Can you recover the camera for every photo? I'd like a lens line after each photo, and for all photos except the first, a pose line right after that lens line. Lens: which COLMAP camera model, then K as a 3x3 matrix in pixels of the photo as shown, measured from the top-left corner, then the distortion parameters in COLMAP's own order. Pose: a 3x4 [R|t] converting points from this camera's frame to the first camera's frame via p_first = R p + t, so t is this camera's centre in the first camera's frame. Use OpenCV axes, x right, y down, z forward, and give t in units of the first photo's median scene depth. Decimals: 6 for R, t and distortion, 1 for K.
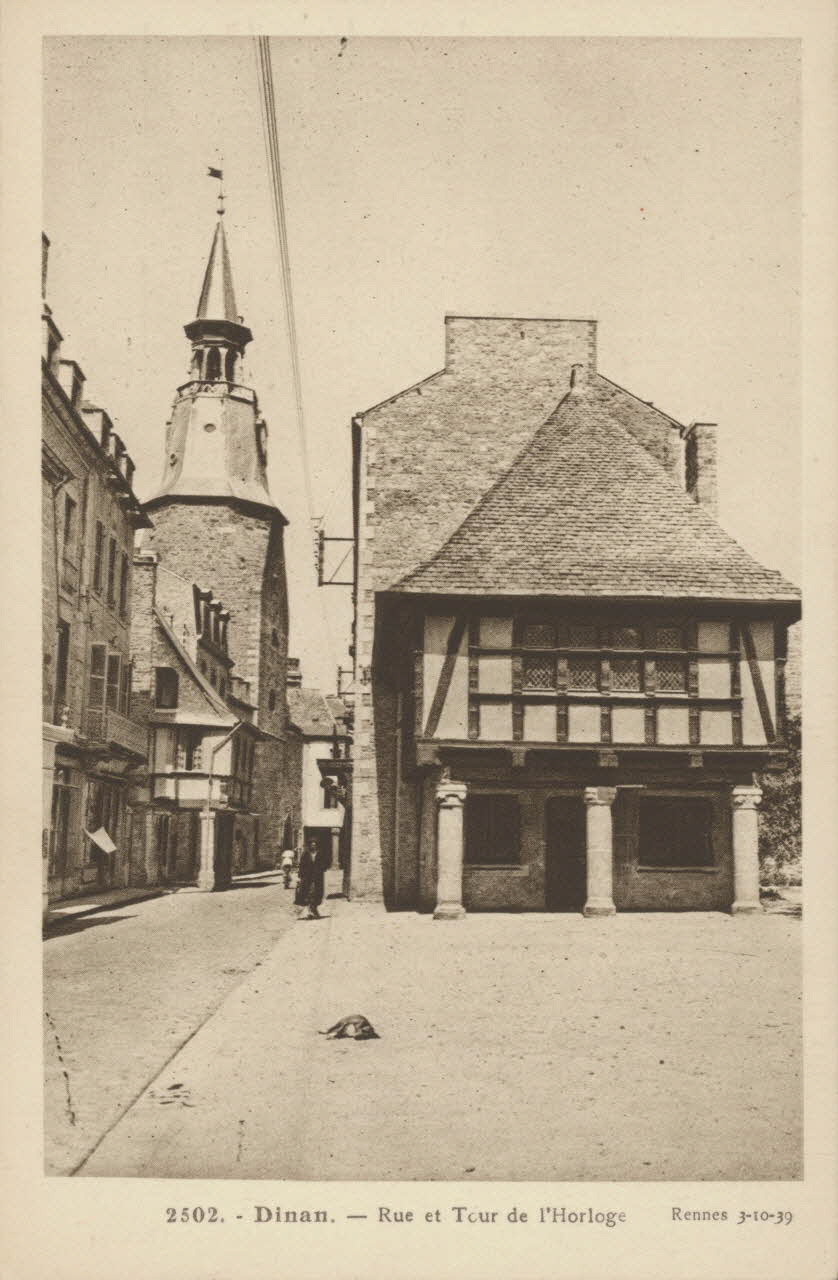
lens RADIAL K [[1359.1, 0, 419.0], [0, 1359.1, 640.0], [0, 0, 1]] dist [0.007941, 0.001729]
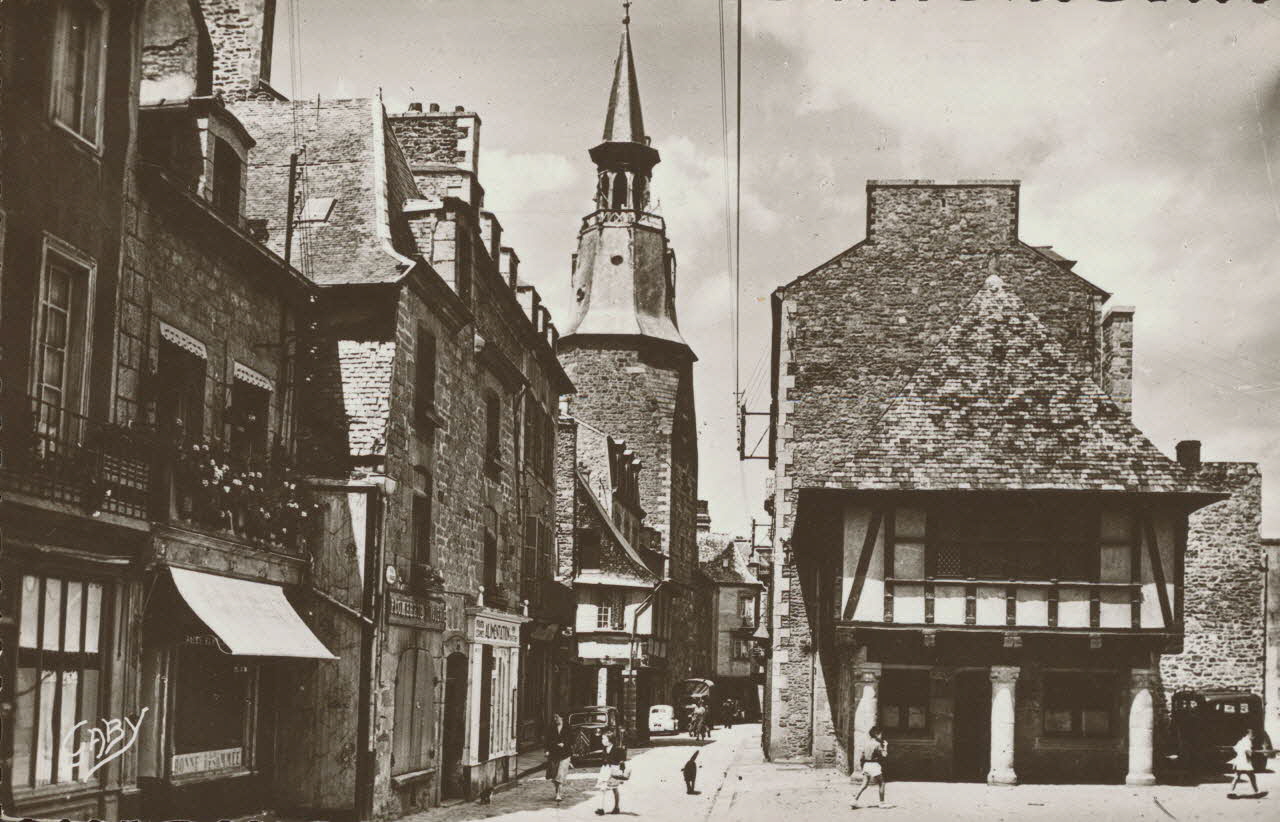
lens RADIAL K [[2276.8, 0, 640.0], [0, 2276.8, 411.0], [0, 0, 1]] dist [0.029133, 0.080353]
pose [[0.997127, 0.009584, -0.075134, -0.019301], [-0.004529, 0.997732, 0.067163, -0.184423], [0.075607, -0.066630, 0.994909, -0.698828]]
